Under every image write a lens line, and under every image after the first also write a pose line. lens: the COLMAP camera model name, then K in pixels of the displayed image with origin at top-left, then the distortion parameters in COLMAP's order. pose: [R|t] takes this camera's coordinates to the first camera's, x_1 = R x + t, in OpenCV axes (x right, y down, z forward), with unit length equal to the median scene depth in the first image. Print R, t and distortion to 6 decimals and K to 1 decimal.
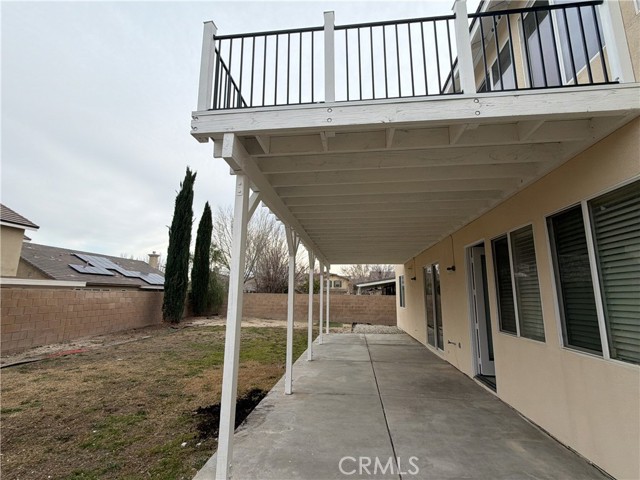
lens RADIAL K [[291.4, 0, 319.6], [0, 291.4, 242.1], [0, 0, 1]] dist [0.002730, -0.000895]
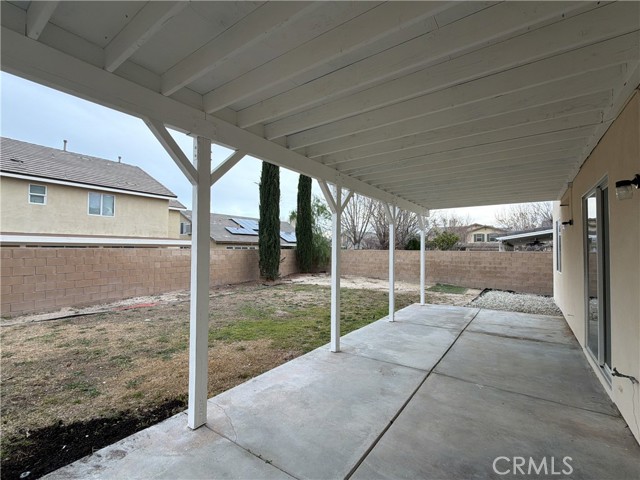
lens RADIAL K [[291.4, 0, 319.6], [0, 291.4, 242.1], [0, 0, 1]] dist [0.002730, -0.000895]
pose [[0.877694, -0.018567, -0.478861, 0.128628], [0.089447, 0.988036, 0.125637, 0.038619], [0.470800, -0.153104, 0.868854, 0.225641]]
